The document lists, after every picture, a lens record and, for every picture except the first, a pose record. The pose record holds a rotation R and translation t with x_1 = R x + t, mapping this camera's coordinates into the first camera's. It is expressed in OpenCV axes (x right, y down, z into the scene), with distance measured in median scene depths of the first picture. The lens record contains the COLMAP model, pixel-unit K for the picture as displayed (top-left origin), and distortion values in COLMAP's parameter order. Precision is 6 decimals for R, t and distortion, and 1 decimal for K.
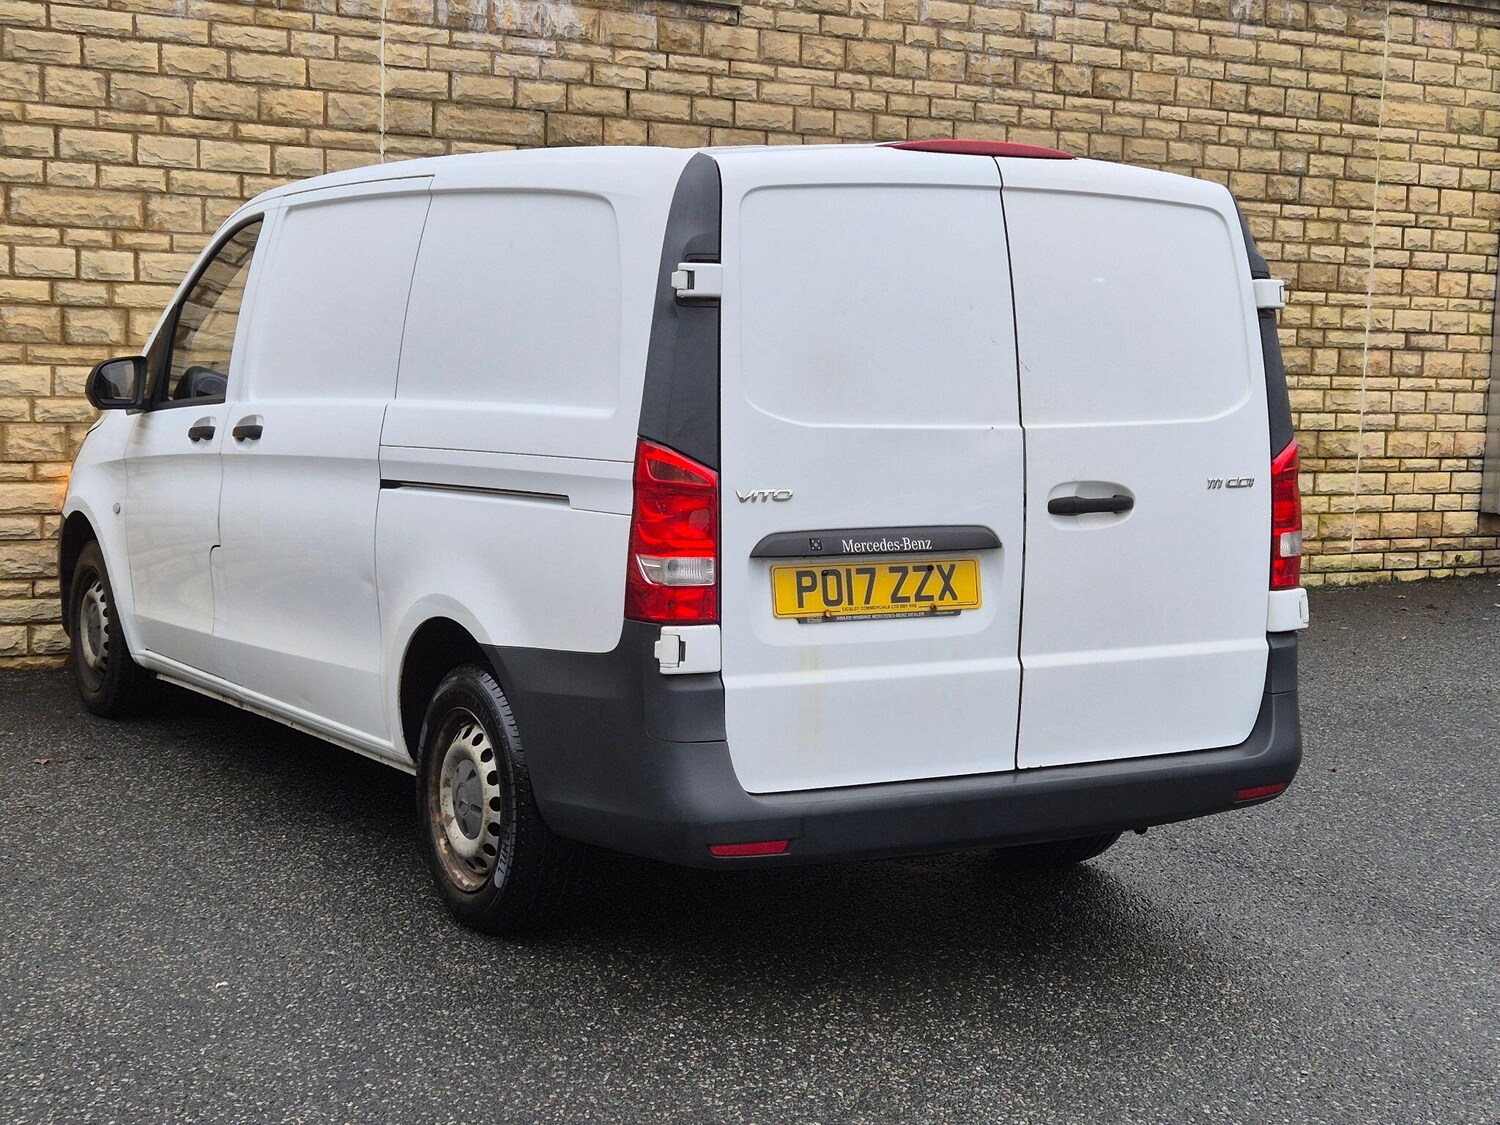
lens RADIAL K [[2324.6, 0, 757.3], [0, 2324.6, 566.4], [0, 0, 1]] dist [0.079854, 0.000000]
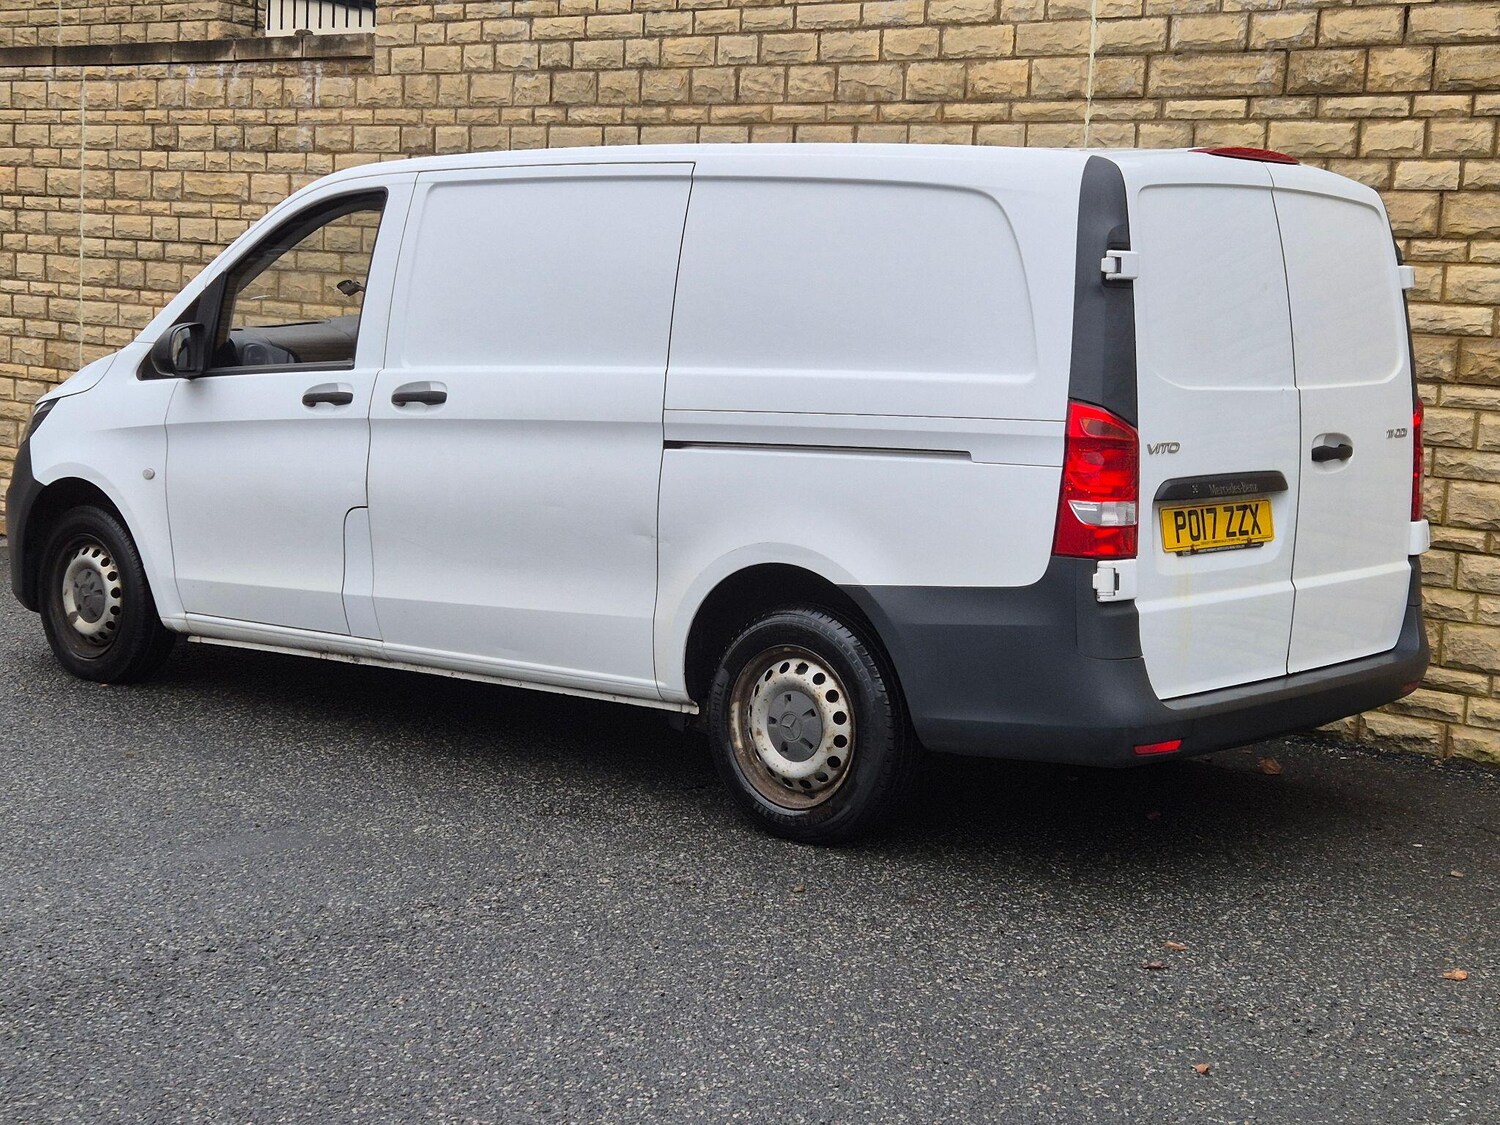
lens RADIAL K [[2324.6, 0, 744.8], [0, 2324.6, 559.4], [0, 0, 1]] dist [0.079854, 0.000000]
pose [[0.292144, 0.096829, -0.951460, 0.648113], [-0.135857, 0.988974, 0.058932, -0.054086], [0.946676, 0.112046, 0.302078, 0.660156]]
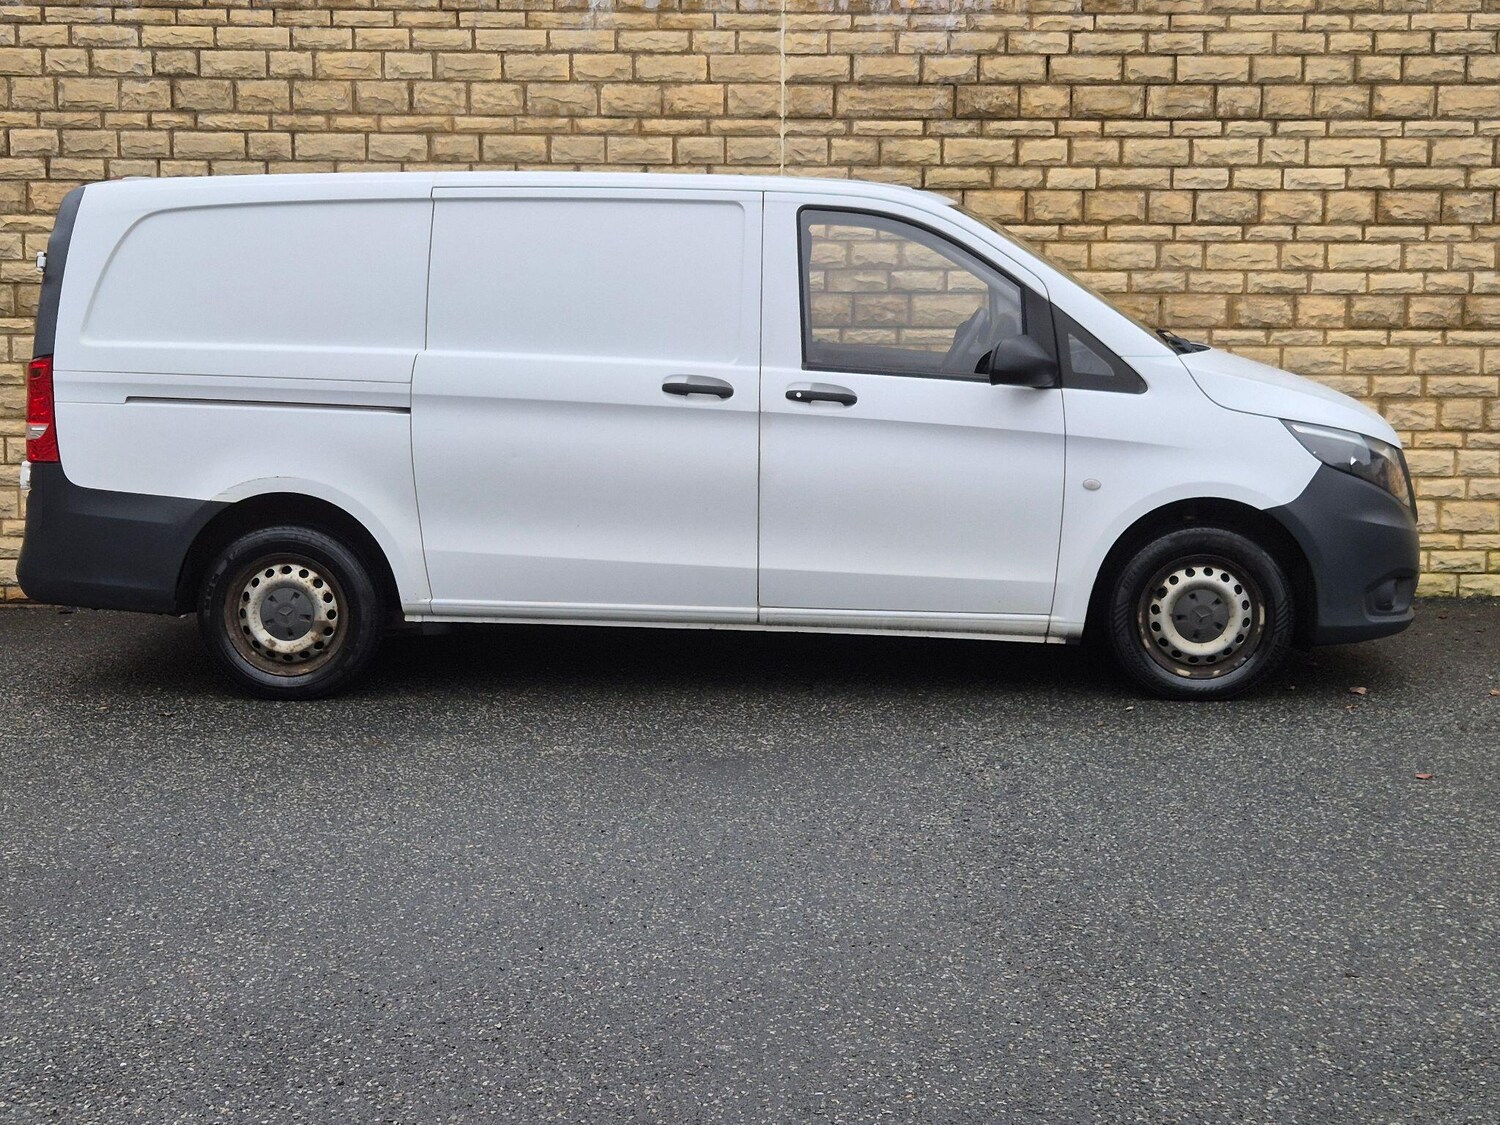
lens RADIAL K [[2324.6, 0, 739.4], [0, 2324.6, 539.7], [0, 0, 1]] dist [0.079854, 0.000000]
pose [[0.832157, 0.035138, -0.553425, 0.429137], [-0.035999, 0.999308, 0.009317, -0.002875], [0.553370, 0.012169, 0.832847, 0.110066]]
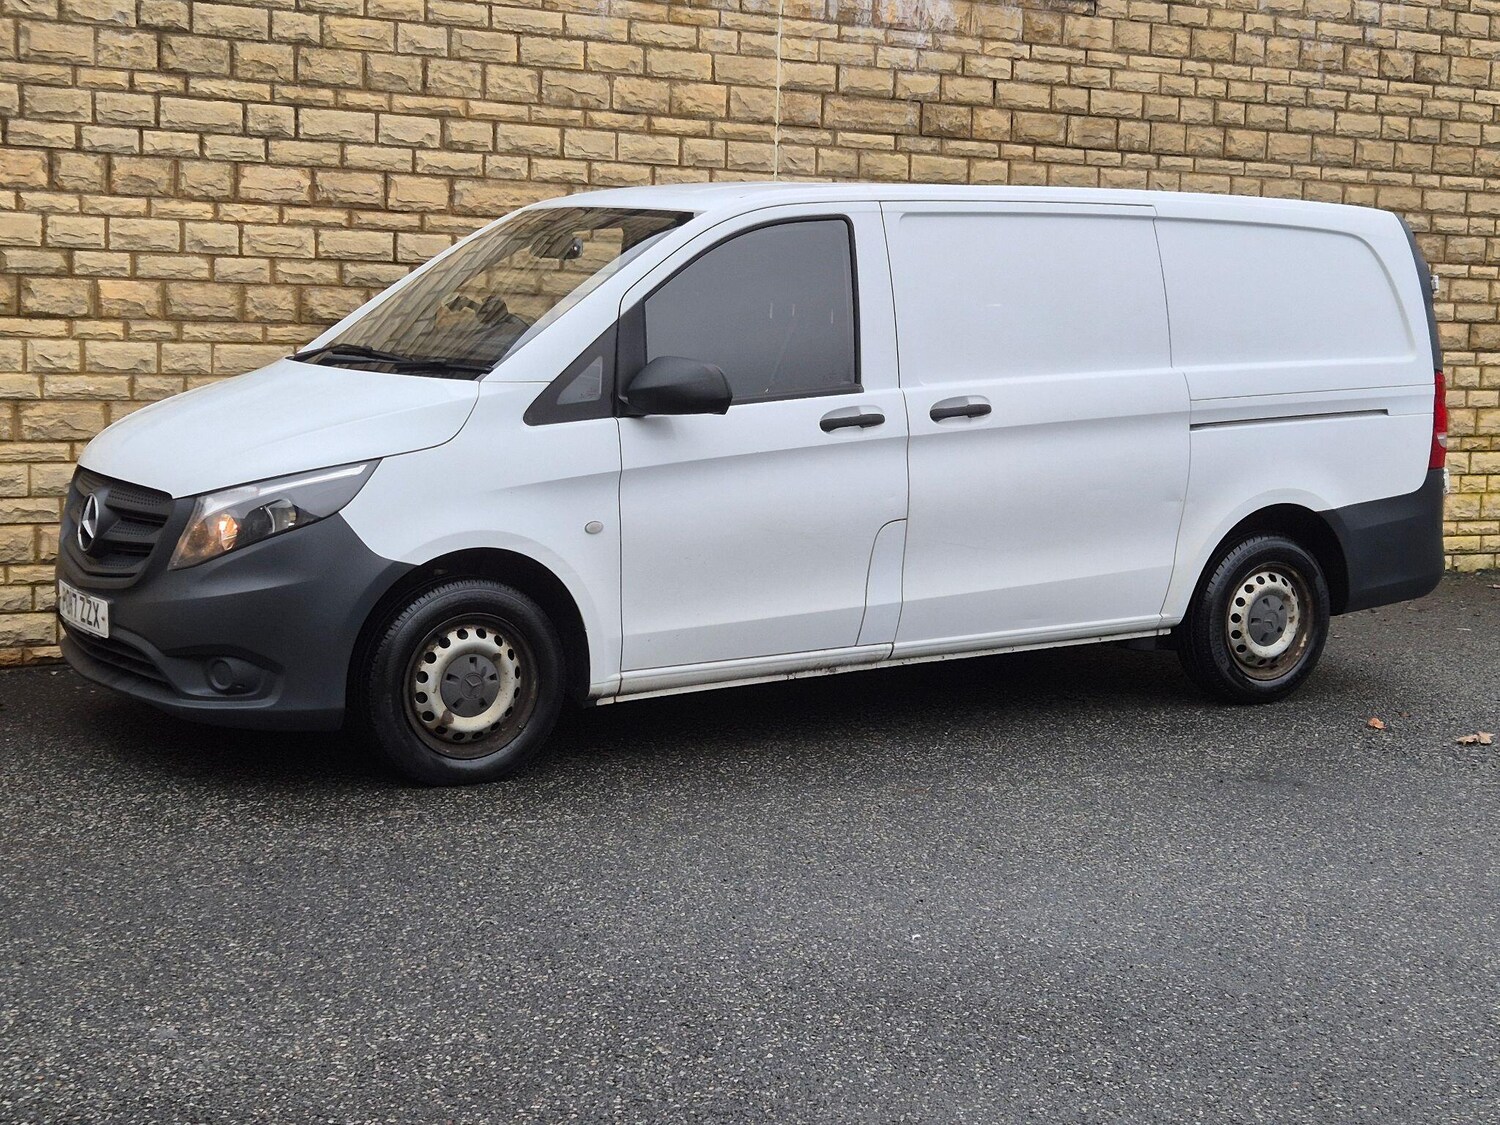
lens RADIAL K [[2324.6, 0, 757.0], [0, 2324.6, 559.2], [0, 0, 1]] dist [0.079854, 0.000000]
pose [[0.999805, 0.003884, -0.019375, -0.152707], [-0.003646, 0.999918, 0.012268, -0.004868], [0.019421, -0.012195, 0.999737, -0.041106]]
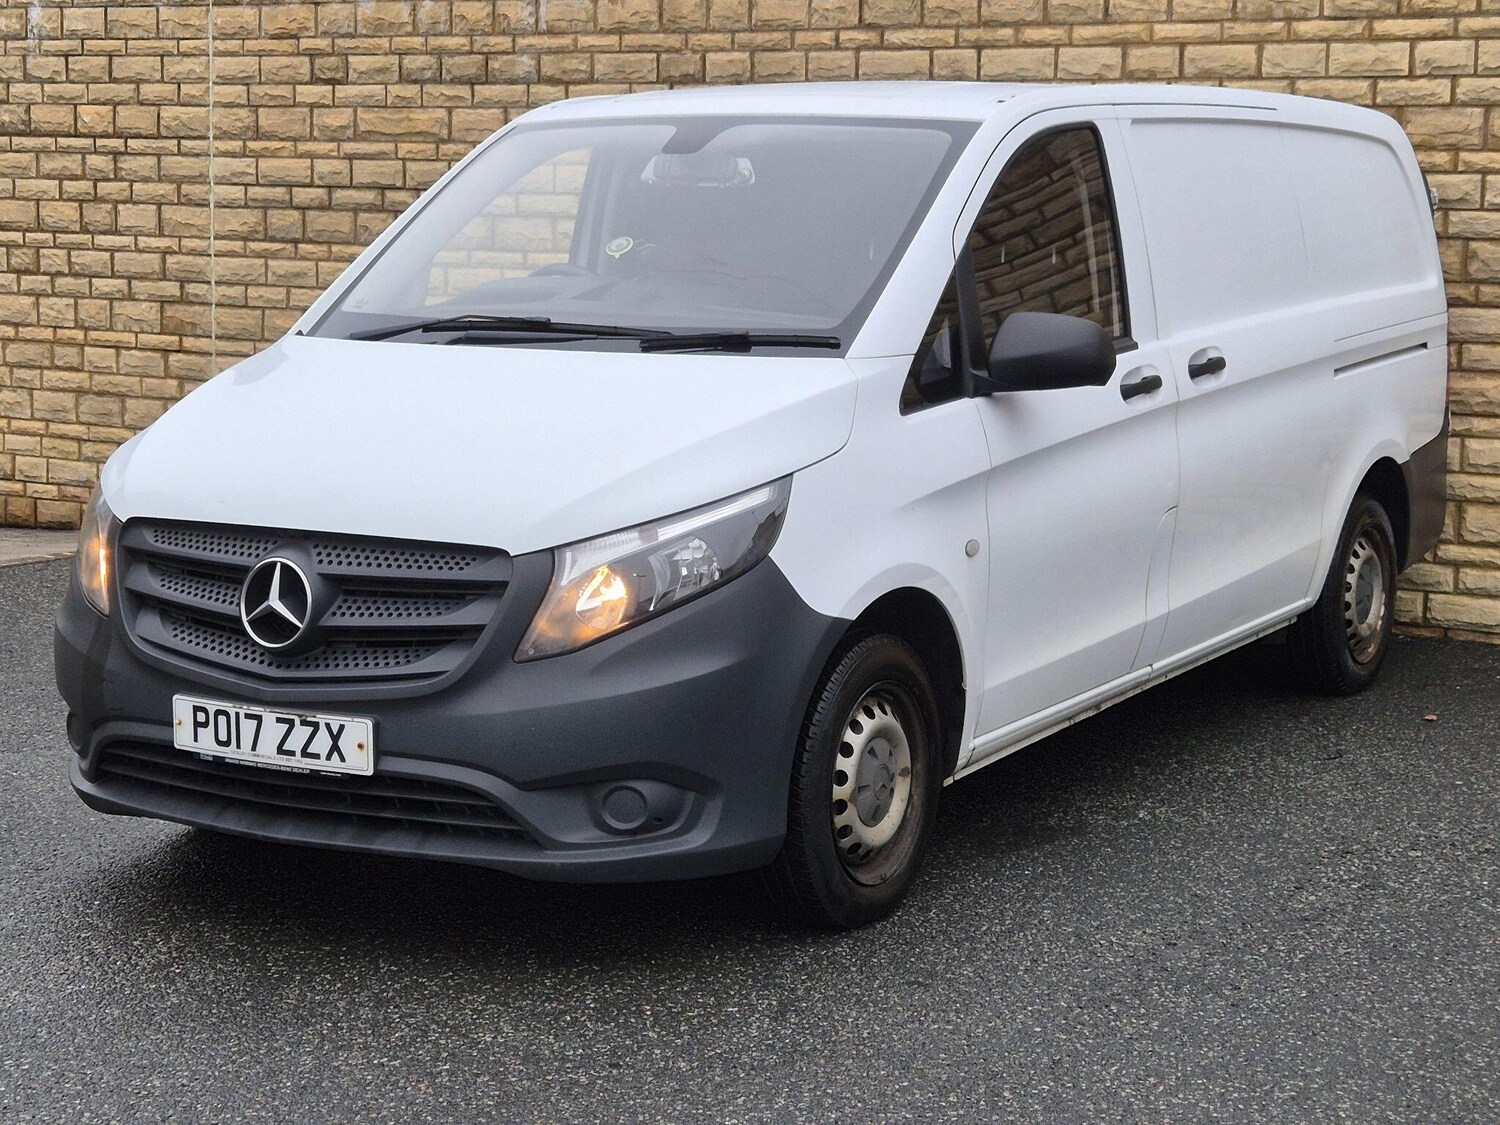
lens RADIAL K [[2709.9, 0, 779.8], [0, 2709.9, 503.8], [0, 0, 1]] dist [0.093368, 0.000000]
pose [[0.429463, 0.077737, -0.899733, 0.607644], [-0.095818, 0.994587, 0.040197, -0.029595], [0.897987, 0.068948, 0.434587, 0.368629]]
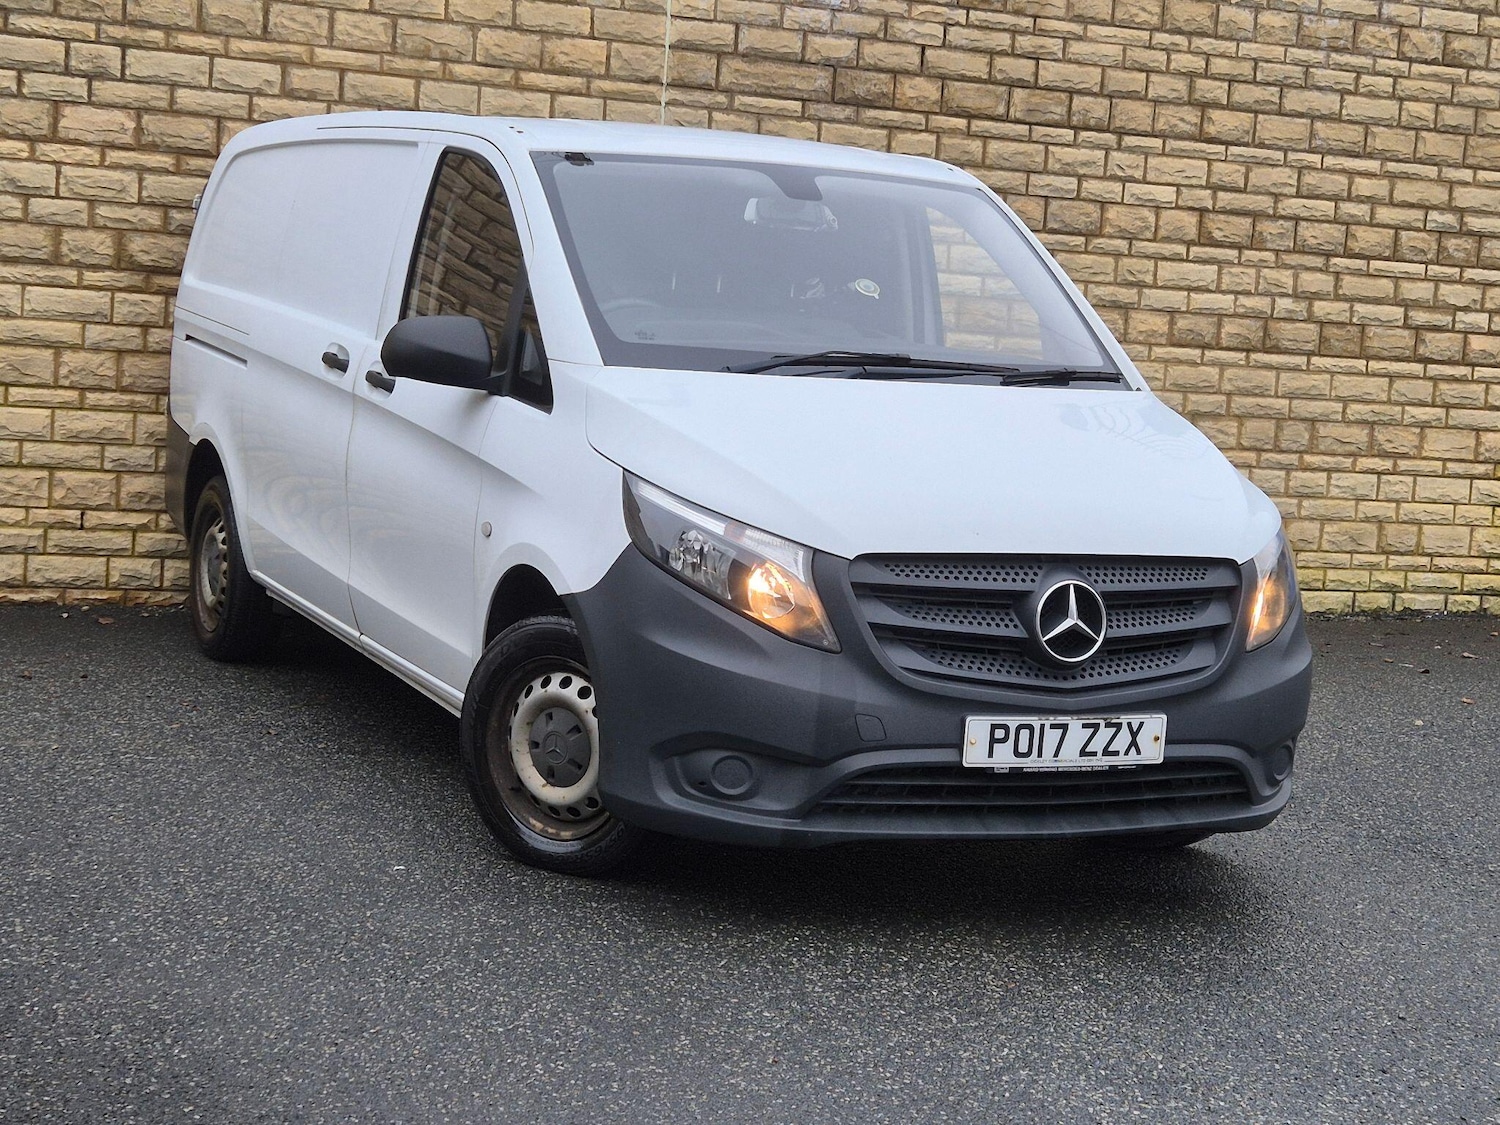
lens RADIAL K [[2690.1, 0, 756.6], [0, 2690.1, 556.4], [0, 0, 1]] dist [0.084418, 0.000000]
pose [[0.986861, 0.055189, -0.151851, 0.062054], [-0.056931, 0.998353, -0.007143, 0.018466], [0.151207, 0.015694, 0.988378, -0.112521]]
